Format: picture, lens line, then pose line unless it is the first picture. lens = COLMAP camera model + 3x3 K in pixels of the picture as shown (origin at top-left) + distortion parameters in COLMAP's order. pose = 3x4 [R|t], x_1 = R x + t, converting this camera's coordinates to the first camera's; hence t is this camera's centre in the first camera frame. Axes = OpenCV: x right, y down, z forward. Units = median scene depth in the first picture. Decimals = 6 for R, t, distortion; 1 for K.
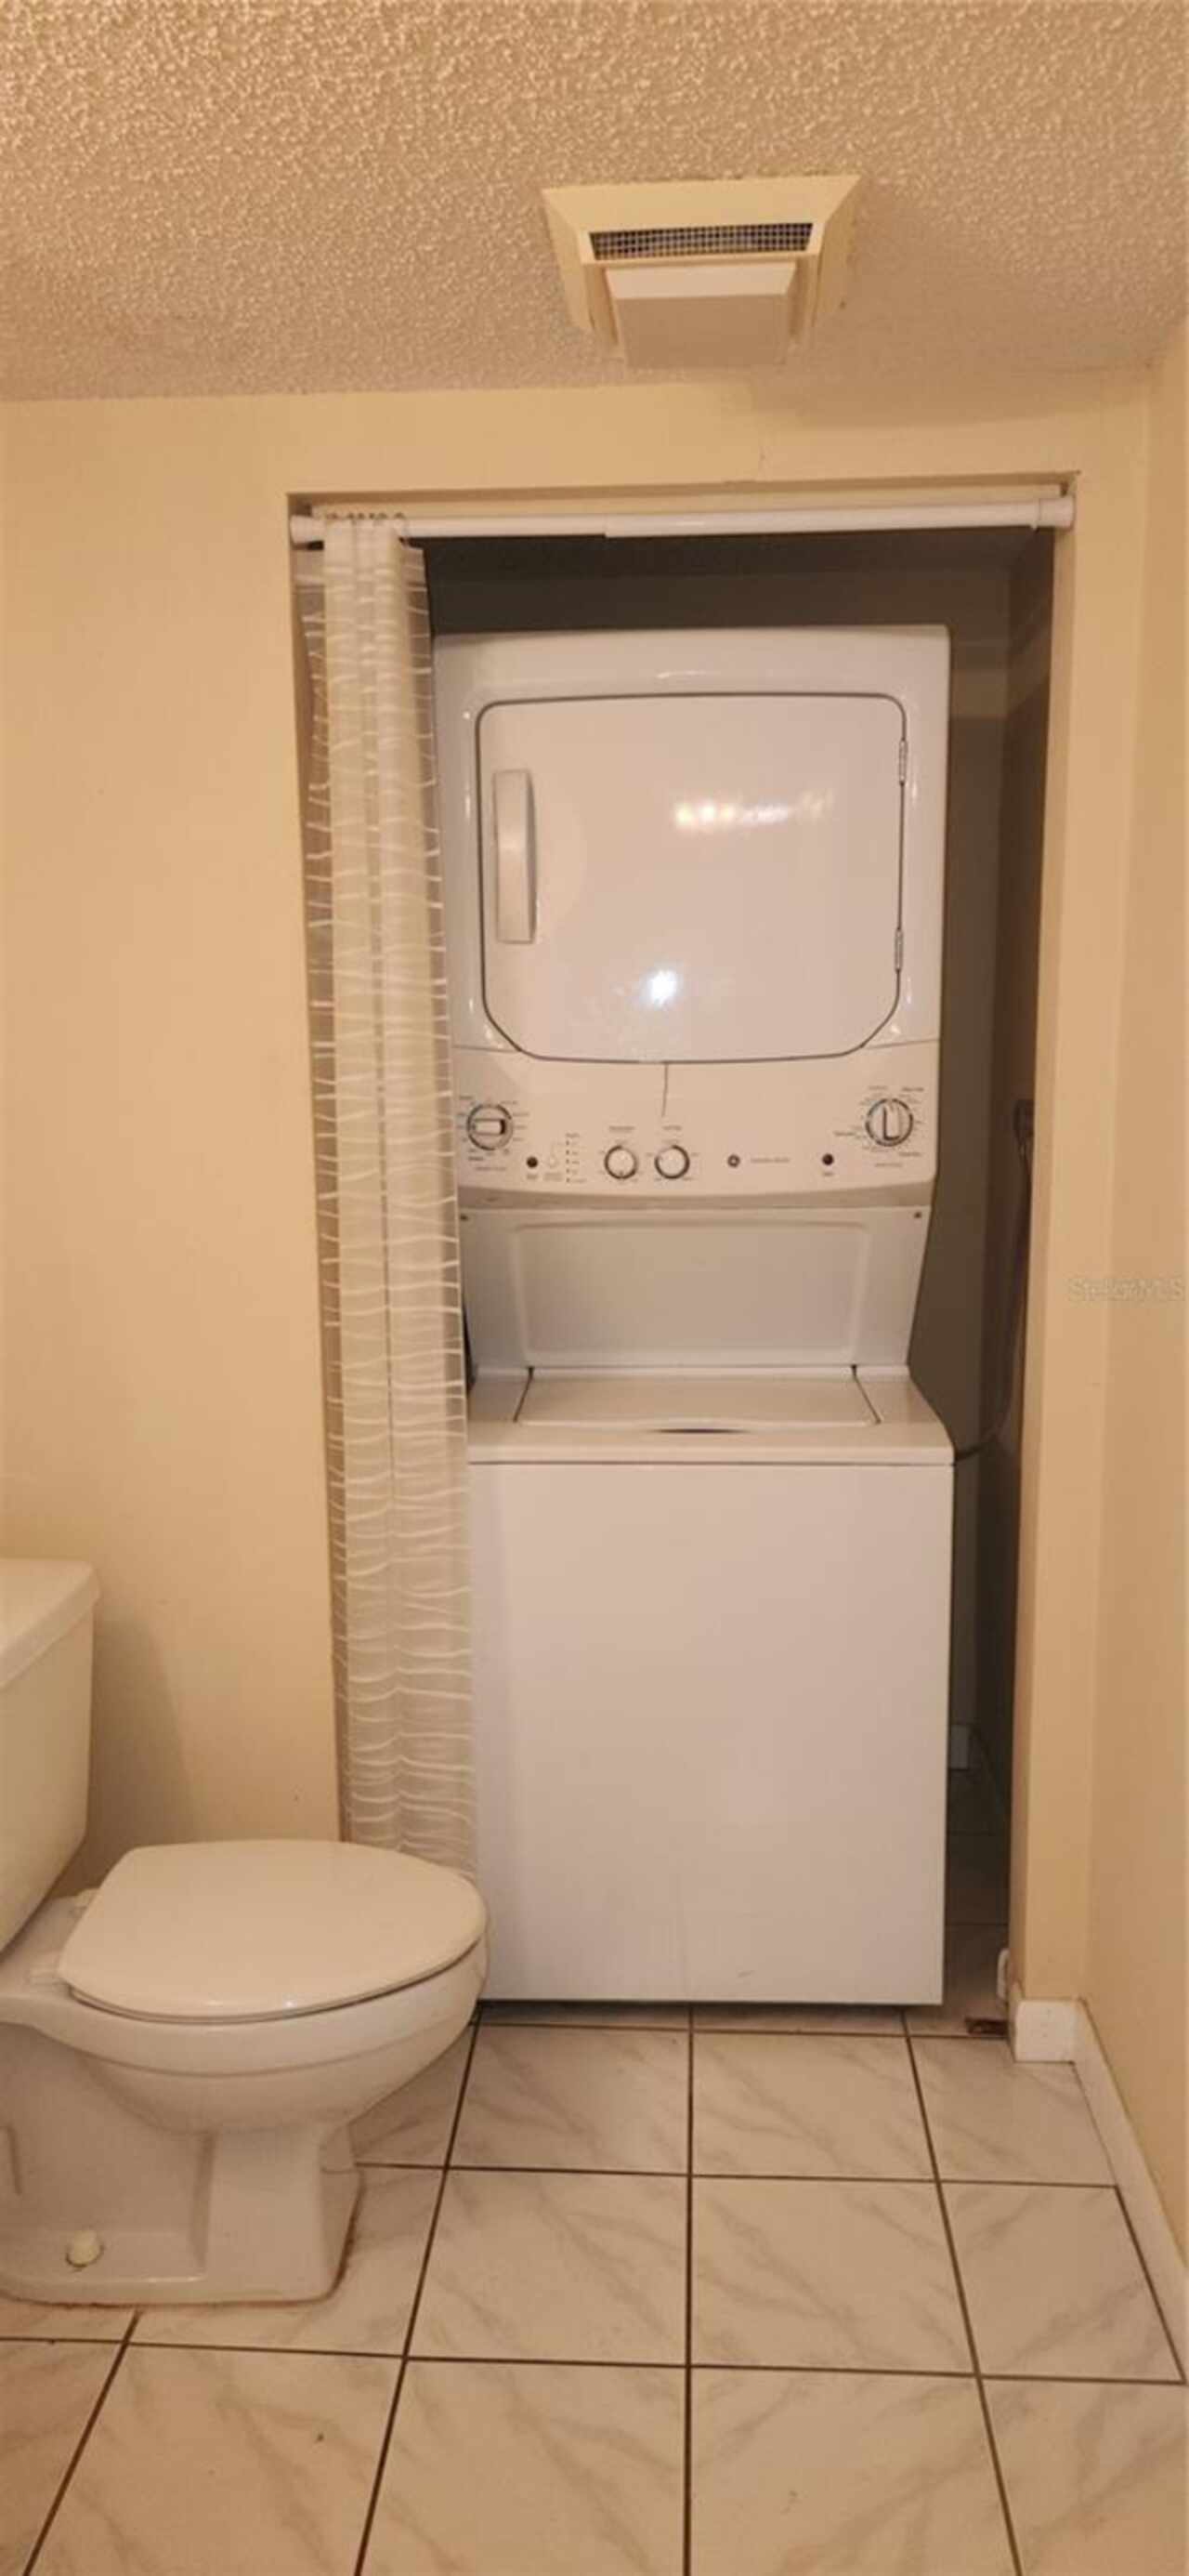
lens RADIAL K [[1712.2, 0, 571.9], [0, 1712.2, 1288.4], [0, 0, 1]] dist [0.049272, -0.018121]
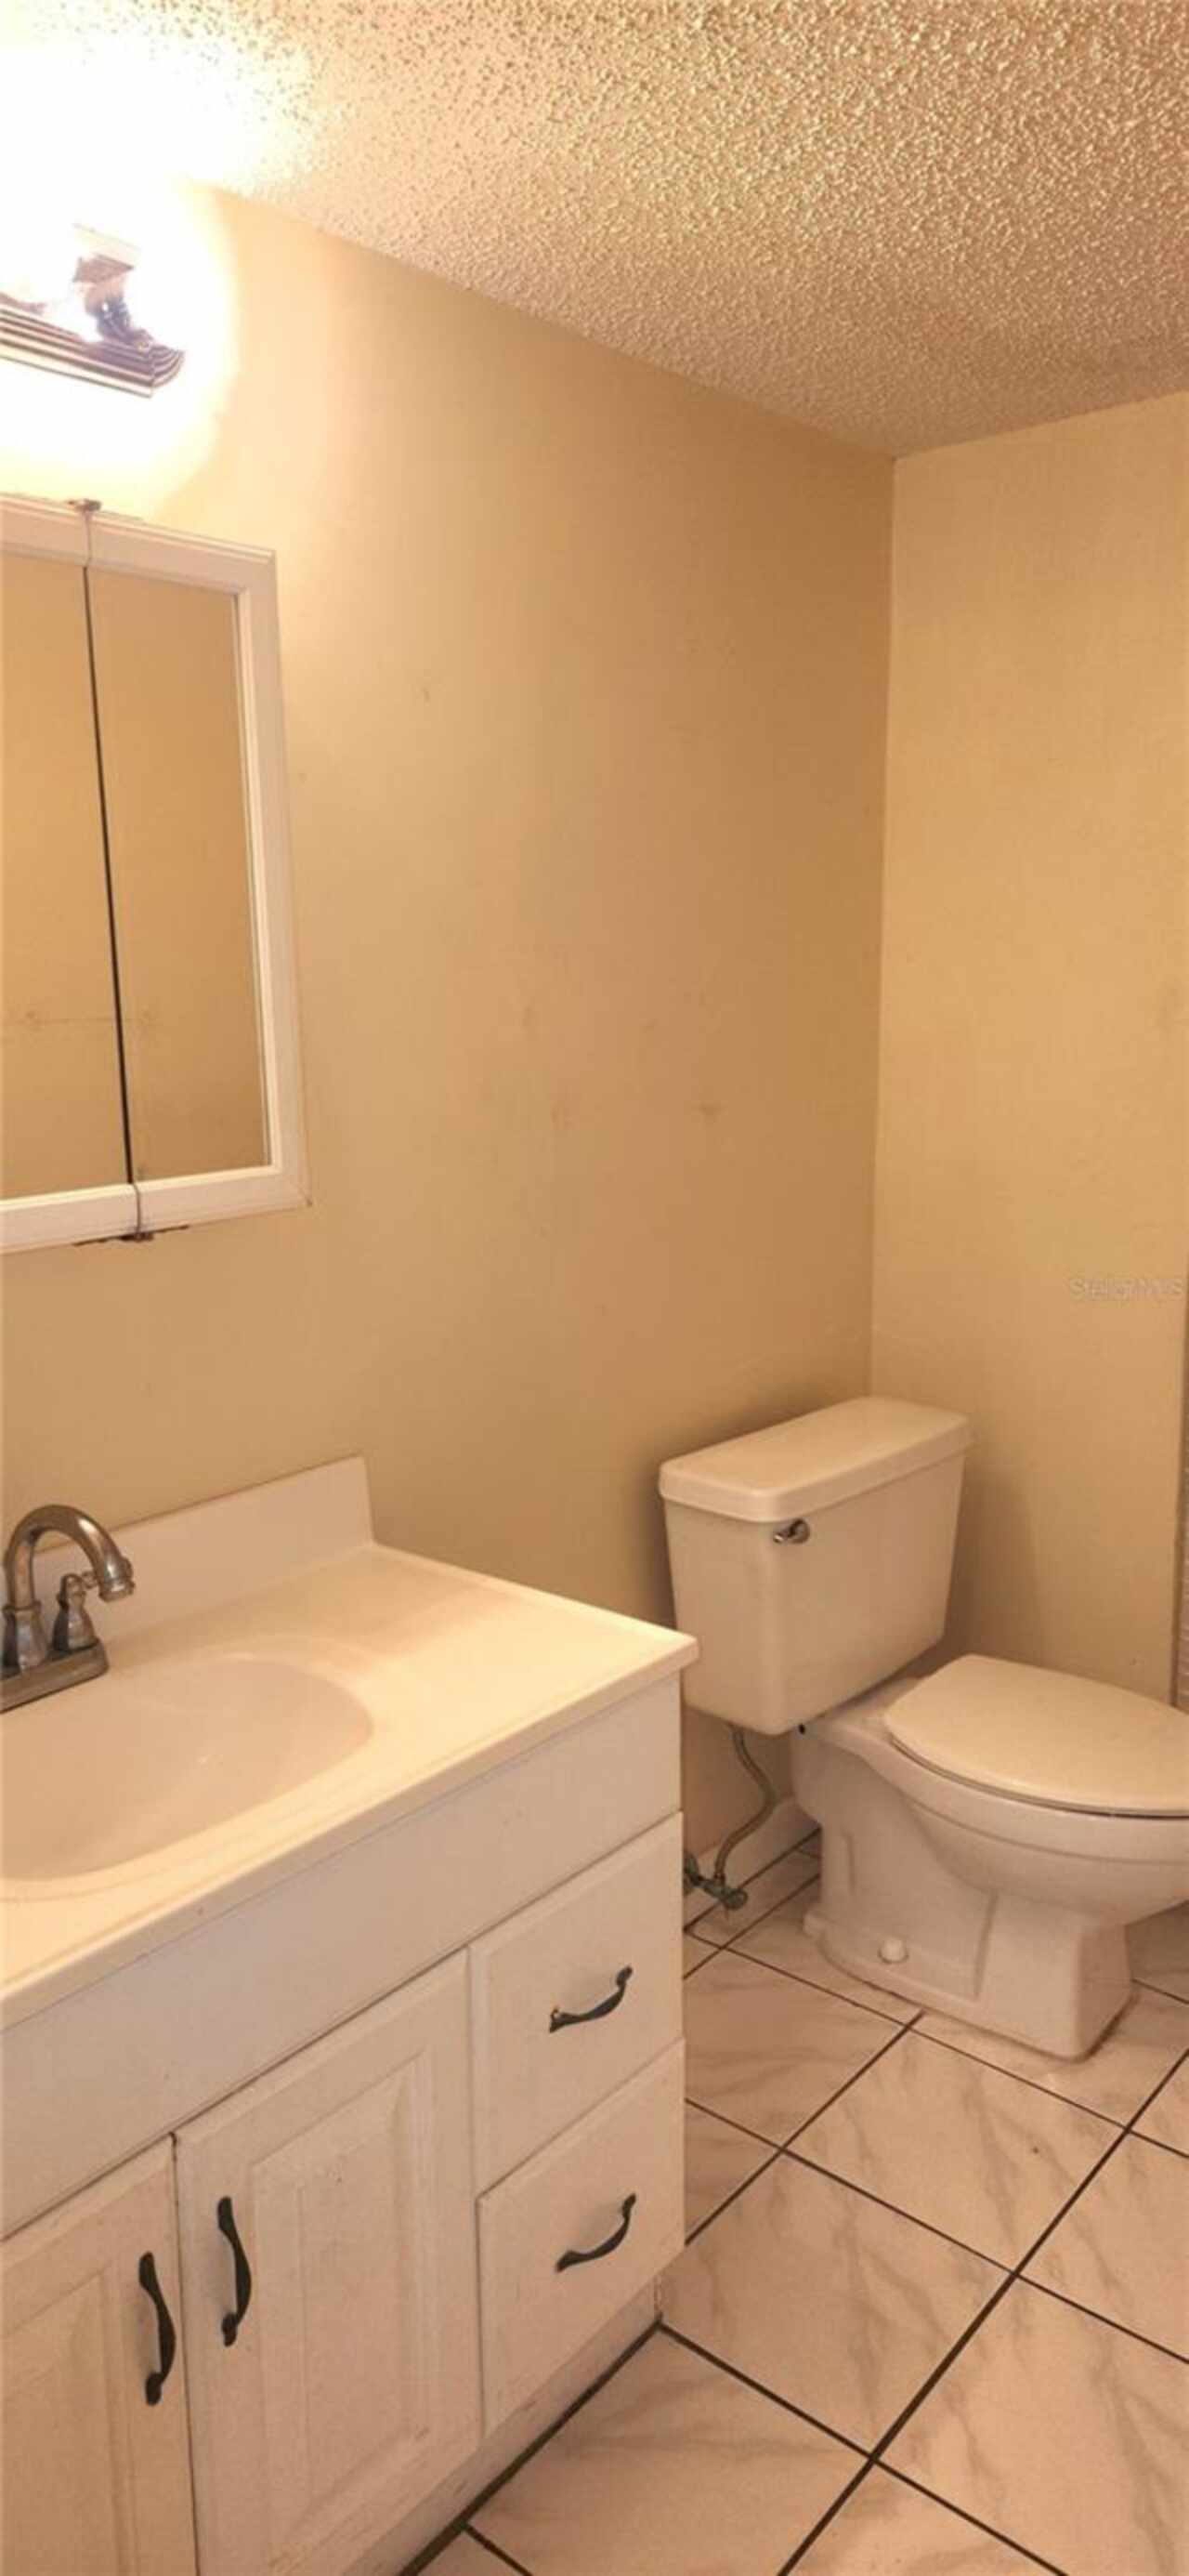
lens RADIAL K [[1712.2, 0, 617.9], [0, 1712.2, 1284.9], [0, 0, 1]] dist [0.049272, -0.018121]
pose [[0.815212, 0.116981, -0.567225, 0.212212], [-0.097741, 0.993130, 0.064345, 0.019759], [0.570855, 0.002987, 0.821045, -0.132113]]
